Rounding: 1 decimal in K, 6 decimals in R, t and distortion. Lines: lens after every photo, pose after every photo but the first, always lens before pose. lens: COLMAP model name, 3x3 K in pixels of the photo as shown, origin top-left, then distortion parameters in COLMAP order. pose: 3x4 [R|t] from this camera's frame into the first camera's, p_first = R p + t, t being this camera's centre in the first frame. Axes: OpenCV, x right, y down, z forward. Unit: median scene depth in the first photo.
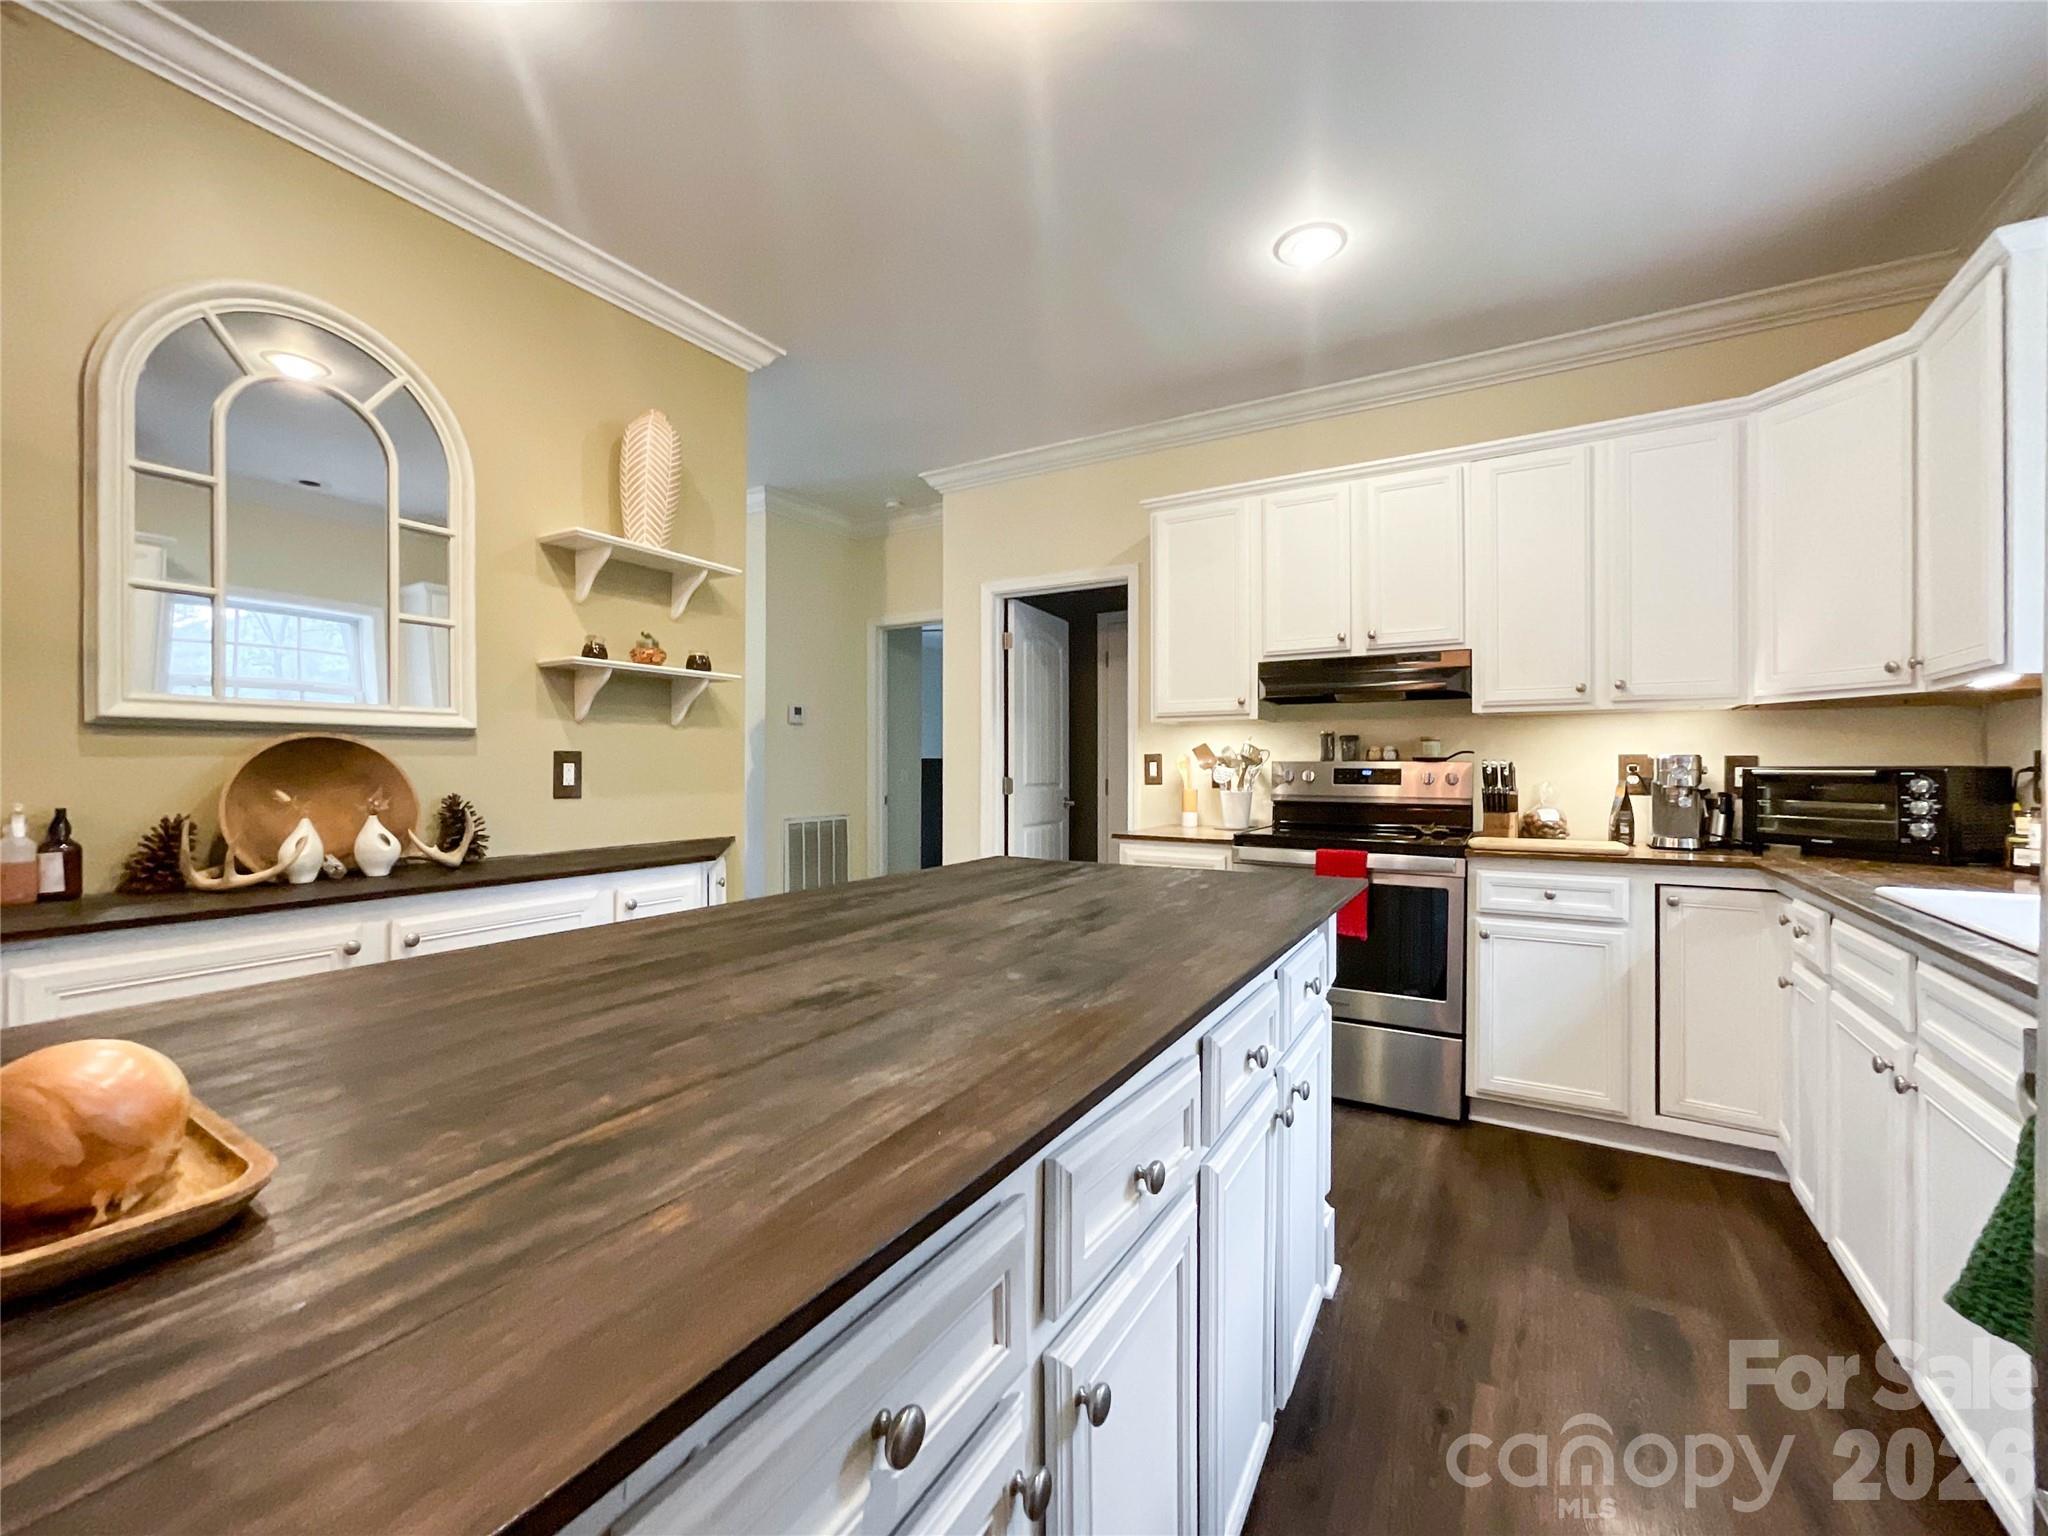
lens RADIAL K [[849.6, 0, 1023.6], [0, 849.6, 758.6], [0, 0, 1]] dist [-0.021034, 0.013065]
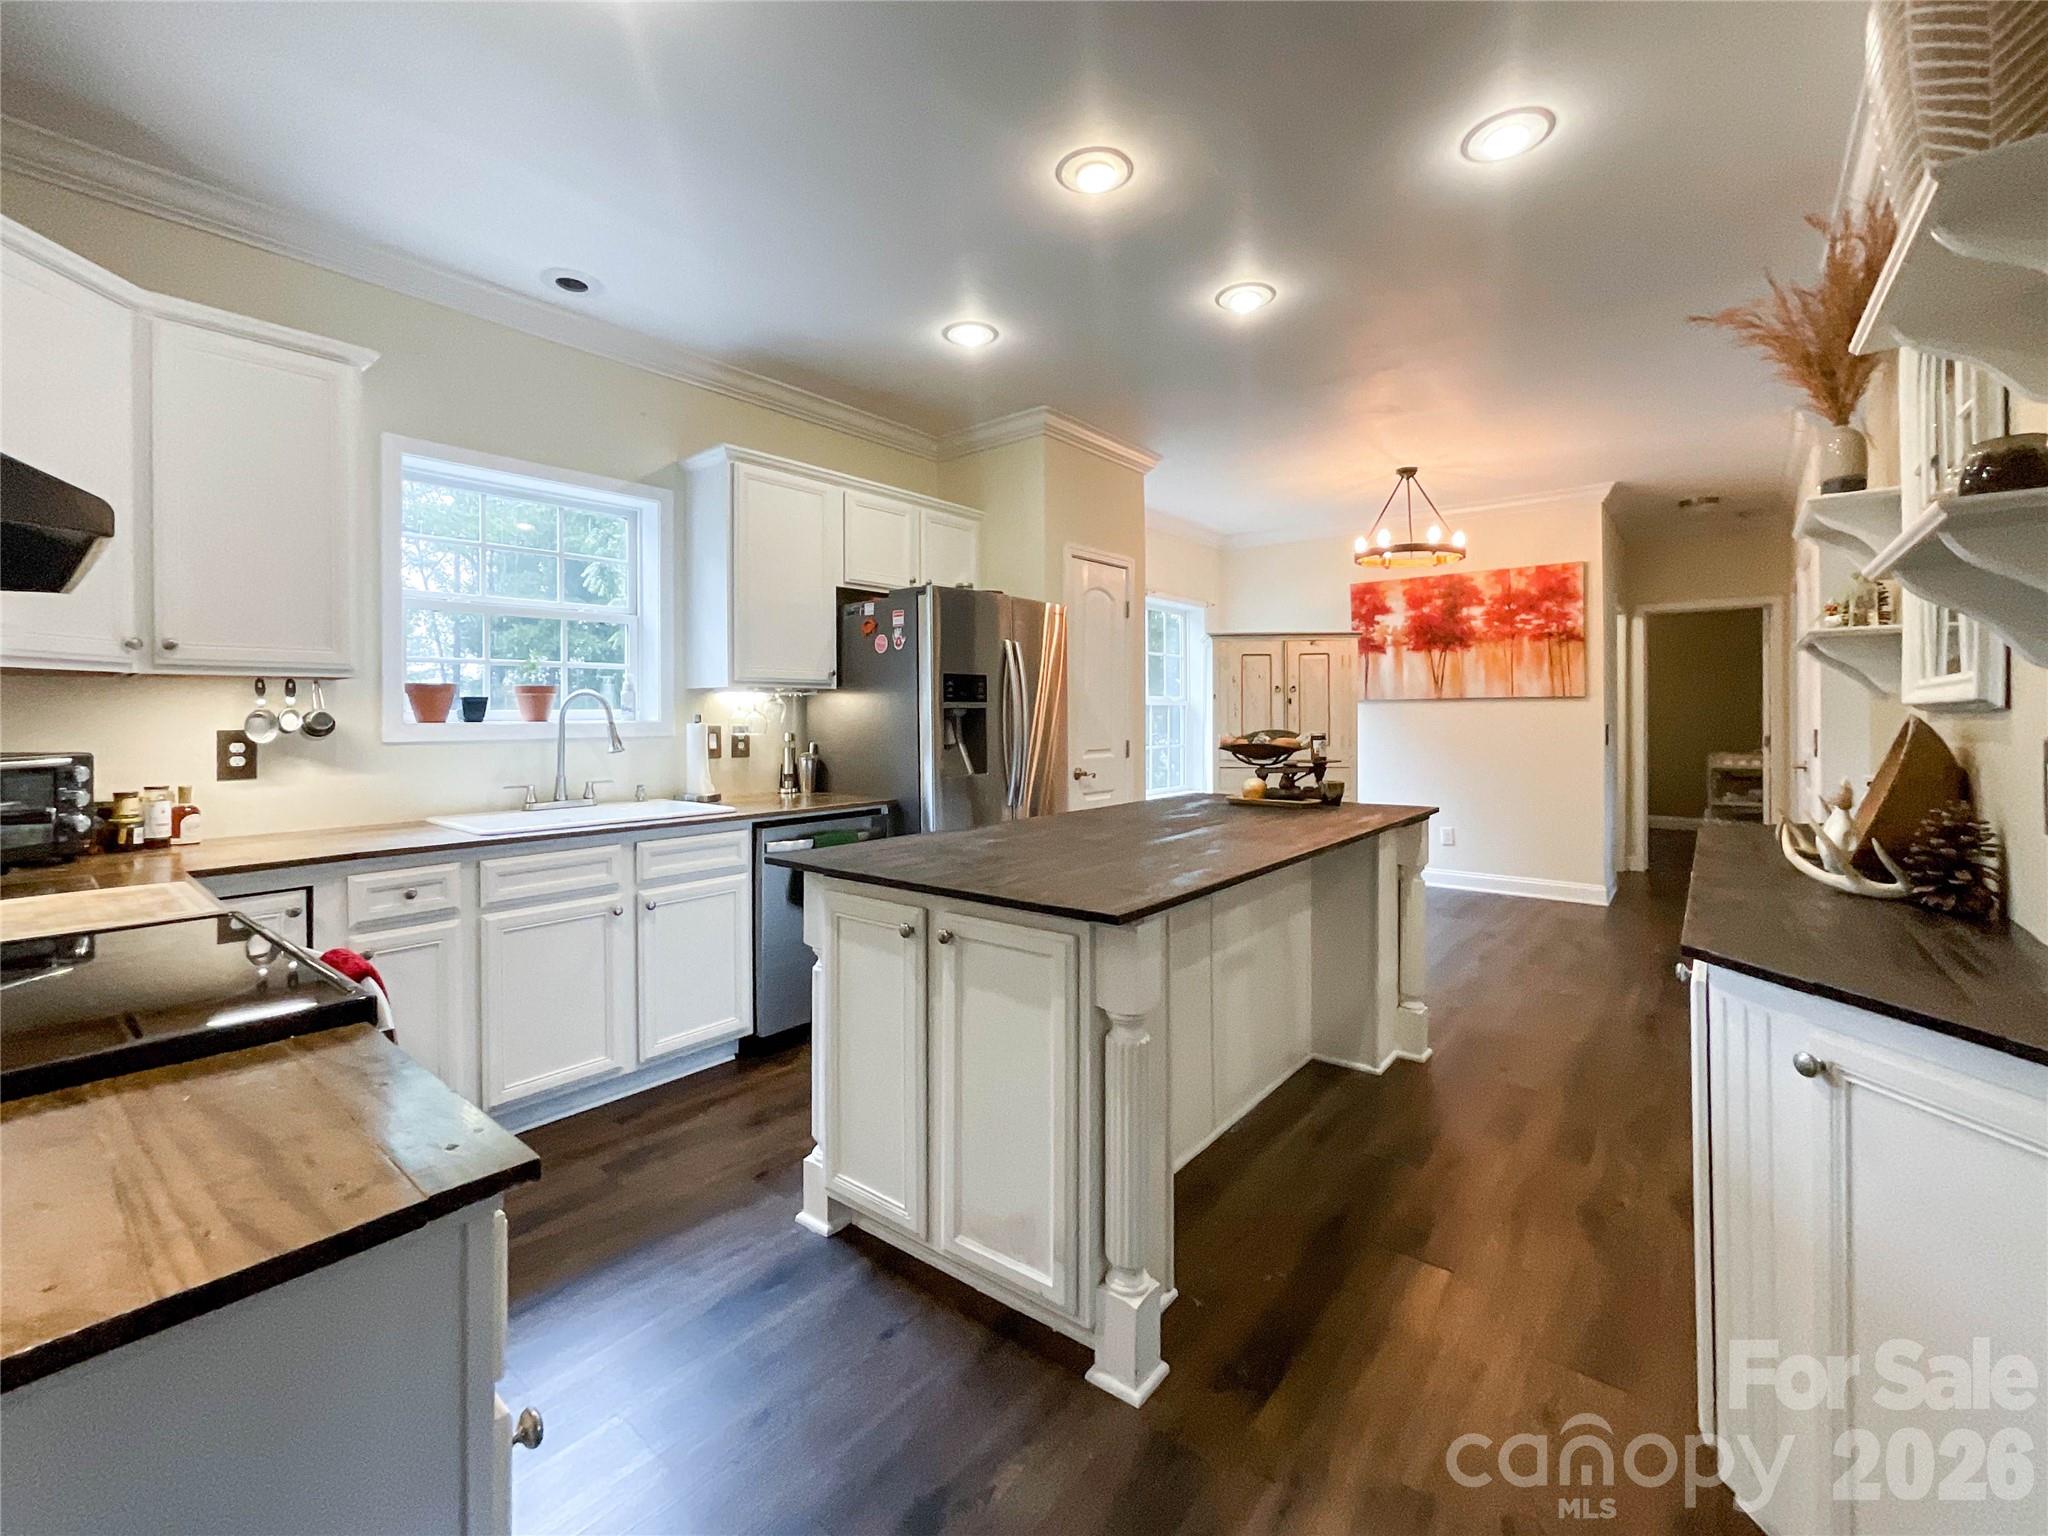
lens RADIAL K [[860.9, 0, 1010.9], [0, 860.9, 731.3], [0, 0, 1]] dist [-0.023962, 0.013494]
pose [[-0.987186, 0.003209, 0.159542, -0.041470], [0.005040, 0.999926, 0.011073, -0.013962], [-0.159495, 0.011735, -0.987129, 1.304249]]
